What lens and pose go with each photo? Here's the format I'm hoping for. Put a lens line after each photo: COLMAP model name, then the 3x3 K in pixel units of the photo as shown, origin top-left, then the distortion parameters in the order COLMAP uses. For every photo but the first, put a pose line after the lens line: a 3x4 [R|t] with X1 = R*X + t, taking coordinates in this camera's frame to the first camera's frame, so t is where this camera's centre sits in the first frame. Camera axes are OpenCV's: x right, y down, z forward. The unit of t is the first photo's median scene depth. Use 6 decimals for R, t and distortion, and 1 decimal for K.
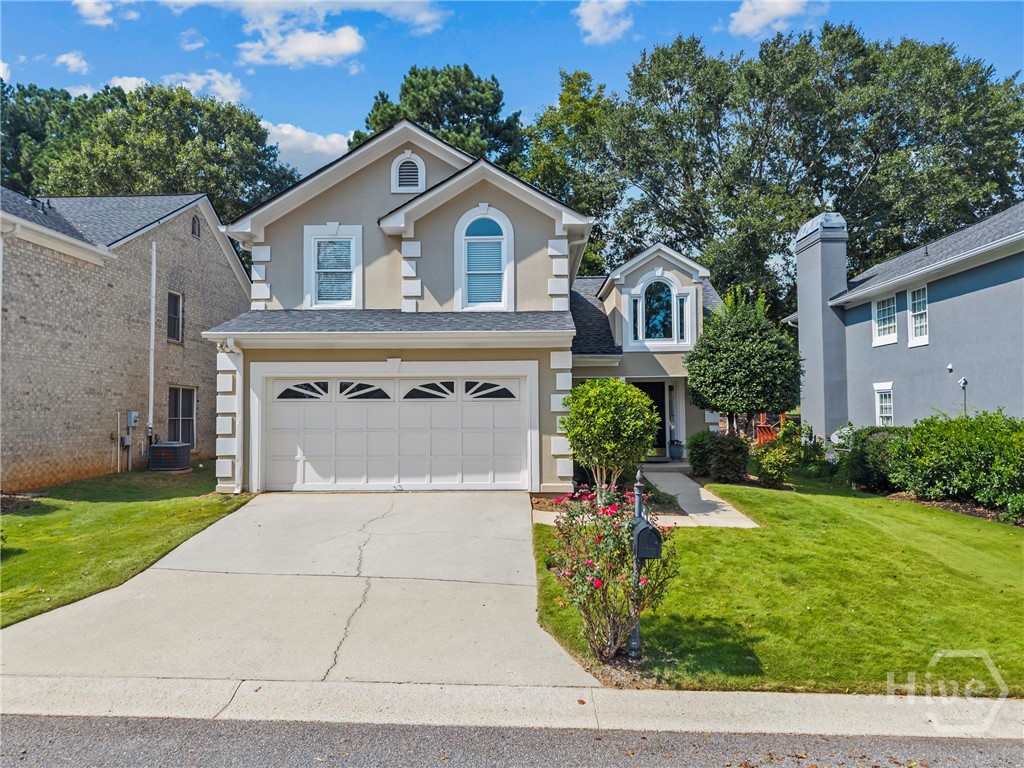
lens RADIAL K [[687.8, 0, 506.7], [0, 687.8, 387.9], [0, 0, 1]] dist [0.019990, -0.015036]
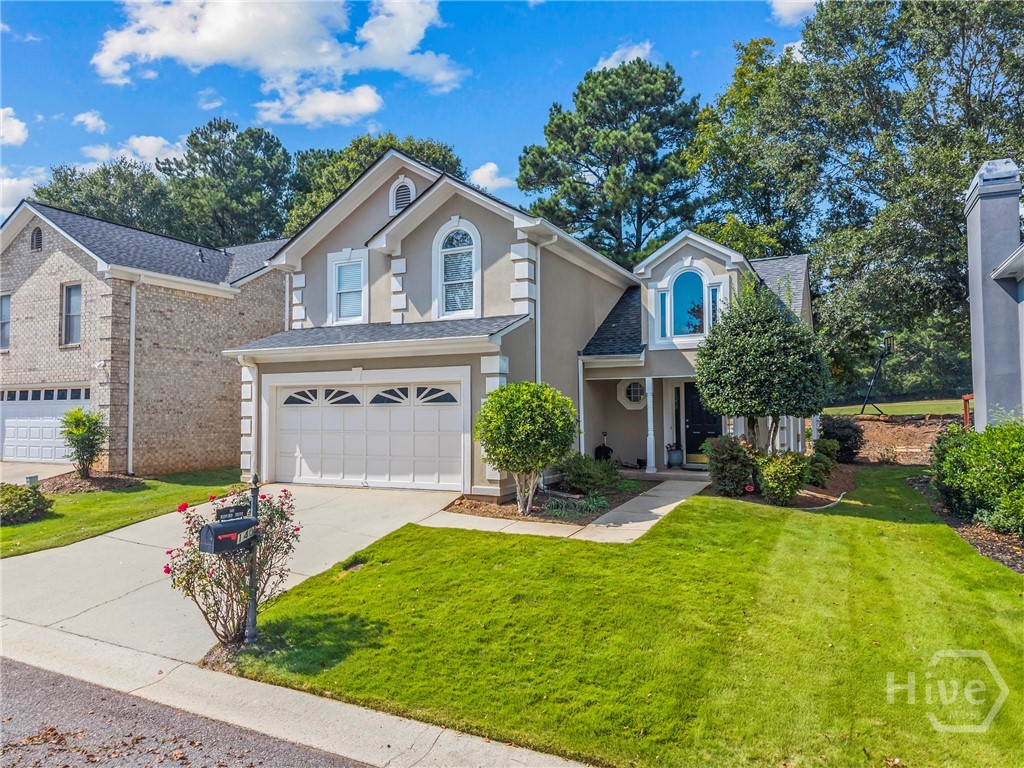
lens RADIAL K [[687.8, 0, 507.6], [0, 687.8, 385.9], [0, 0, 1]] dist [0.019990, -0.015036]
pose [[0.906398, -0.017281, -0.422072, 0.464021], [0.016773, 0.999847, -0.004916, -0.003366], [0.422092, -0.002623, 0.906549, 0.081127]]
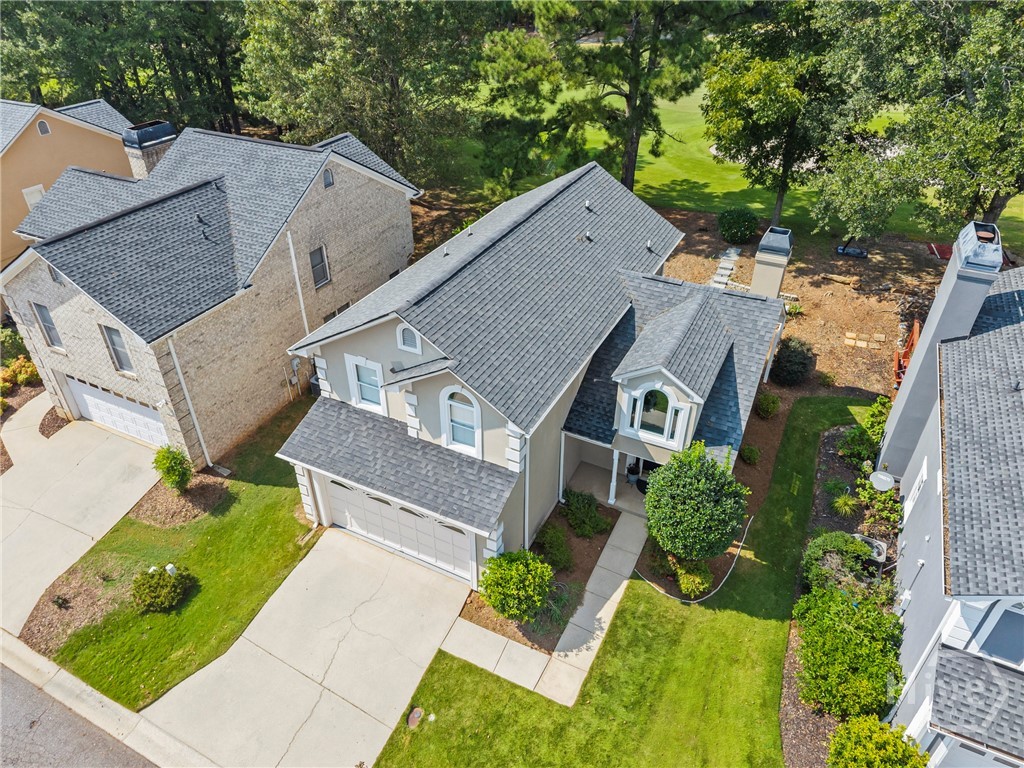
lens RADIAL K [[687.8, 0, 509.1], [0, 687.8, 386.5], [0, 0, 1]] dist [0.019990, -0.015036]
pose [[0.906865, 0.247991, -0.340729, 0.447235], [0.008938, 0.797024, 0.603881, -0.967773], [0.421327, -0.550684, 0.720577, 0.162736]]
